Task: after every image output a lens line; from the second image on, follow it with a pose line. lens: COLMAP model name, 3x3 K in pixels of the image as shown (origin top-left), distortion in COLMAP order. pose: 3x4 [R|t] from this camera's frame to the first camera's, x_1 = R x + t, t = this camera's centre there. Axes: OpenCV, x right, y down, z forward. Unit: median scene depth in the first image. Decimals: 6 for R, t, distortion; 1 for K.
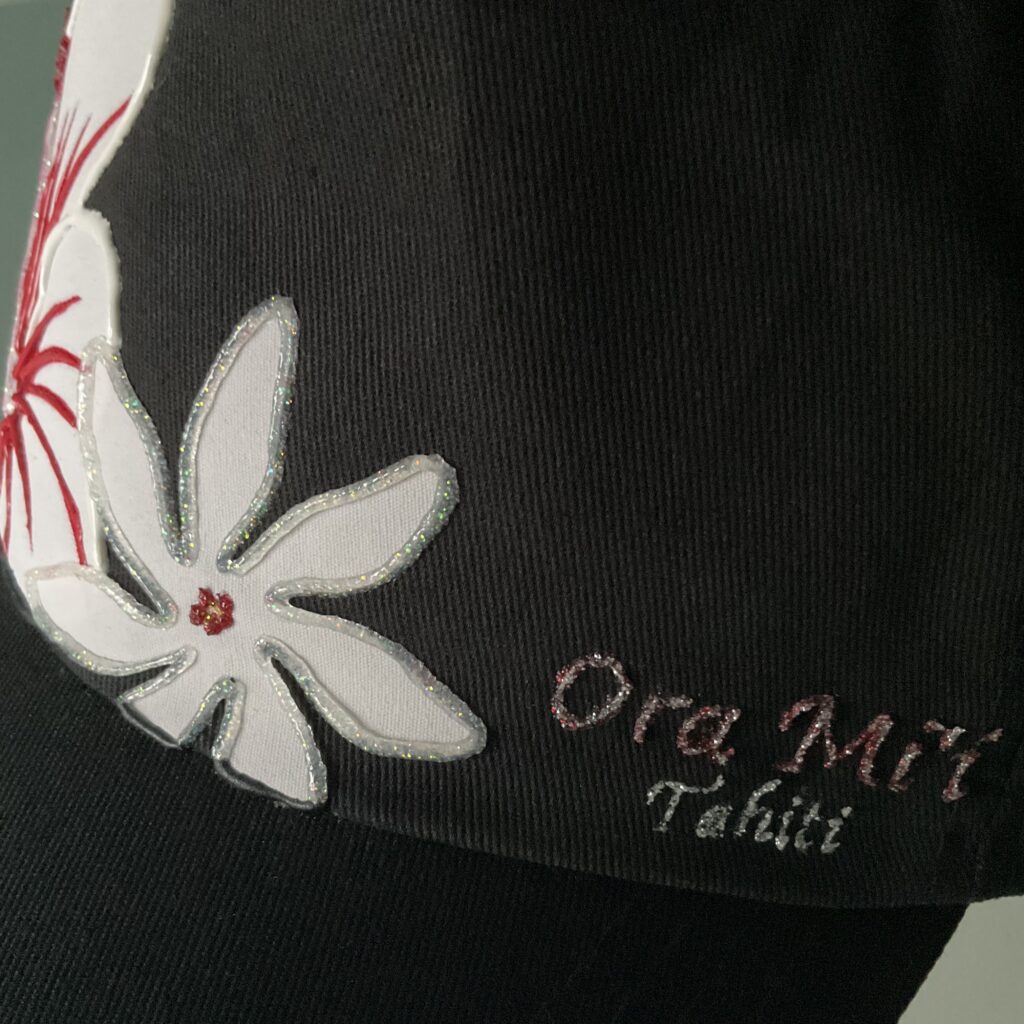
lens RADIAL K [[1114.4, 0, 568.6], [0, 1114.4, 512.4], [0, 0, 1]] dist [0.165832, 0.008855]
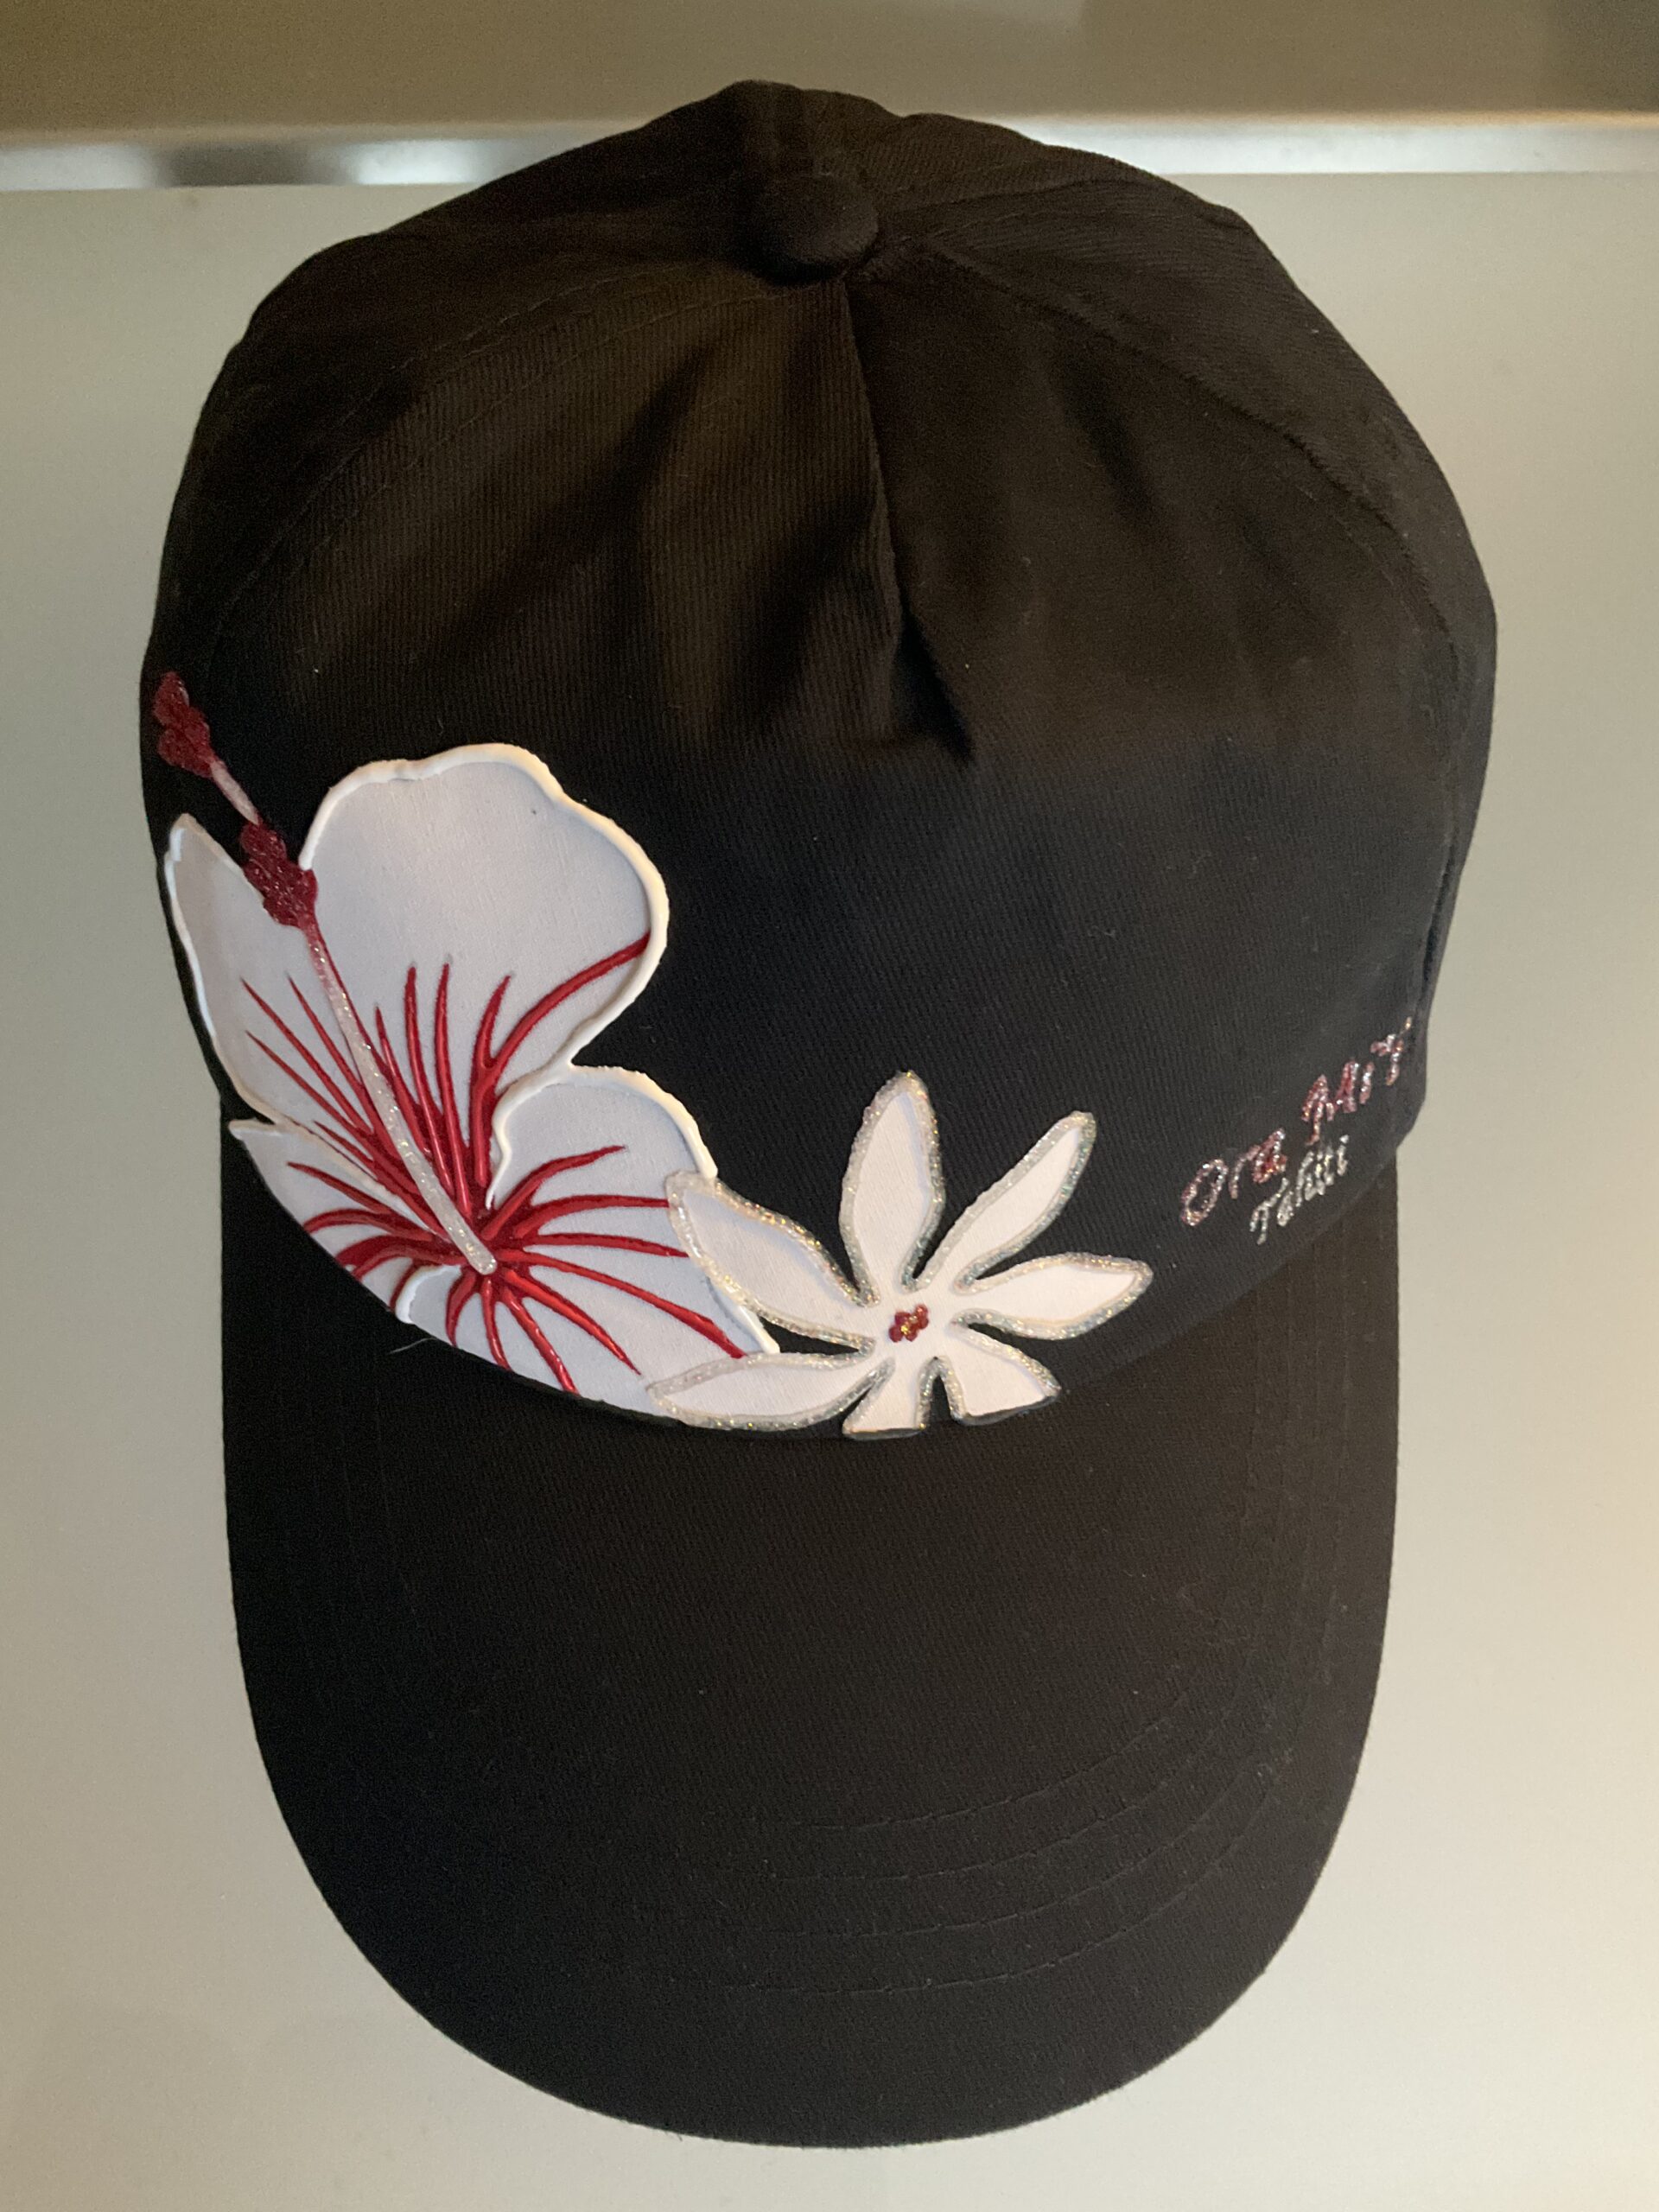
lens RADIAL K [[1830.0, 0, 837.0], [0, 1830.0, 1044.6], [0, 0, 1]] dist [-0.002032, -0.000151]
pose [[0.767057, -0.546703, 0.335767, -0.808554], [0.401793, 0.817346, 0.412926, -0.882260], [-0.500186, -0.181829, 0.846612, -0.401814]]
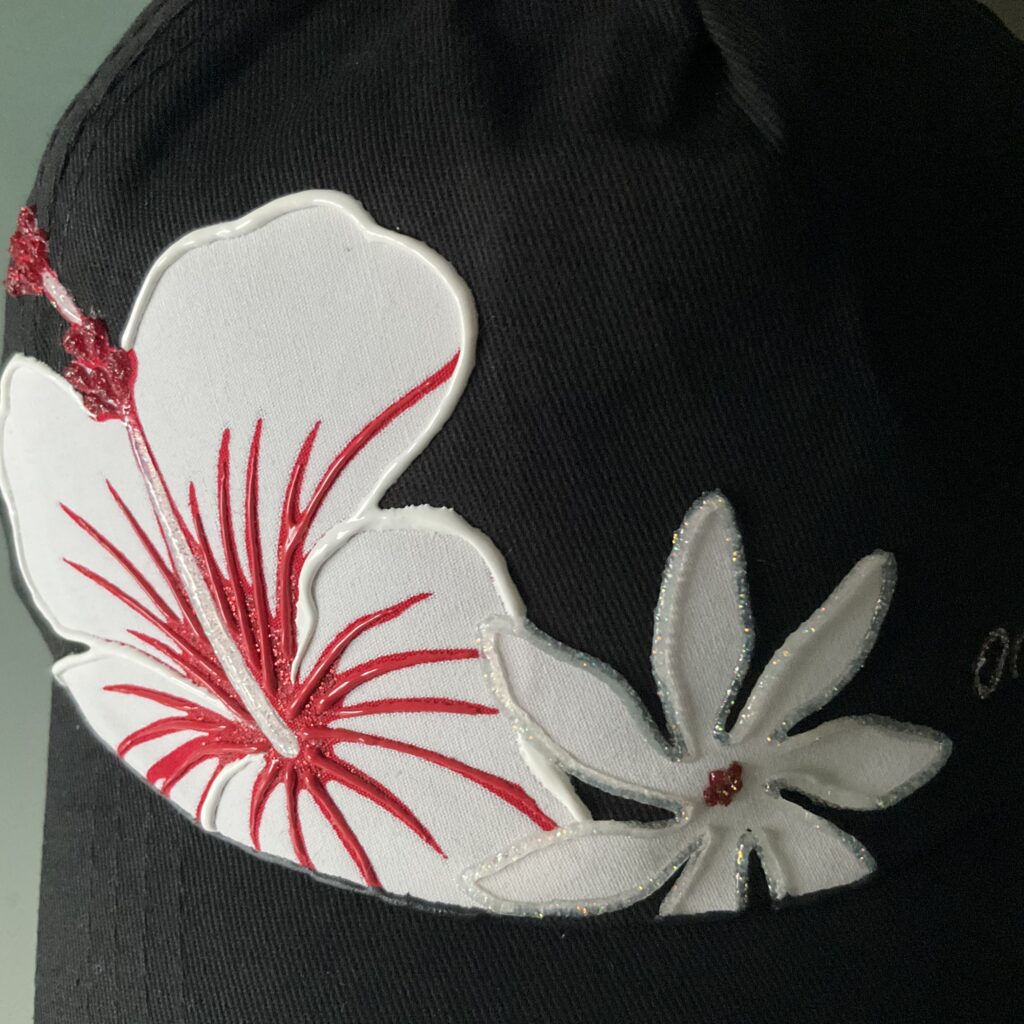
lens RADIAL K [[1155.8, 0, 511.0], [0, 1155.8, 494.9], [0, 0, 1]] dist [0.064374, 0.003035]
pose [[0.752523, -0.454877, 0.476232, -0.855354], [0.442780, 0.884759, 0.145421, -0.396746], [-0.487499, 0.101433, 0.867212, 0.127741]]
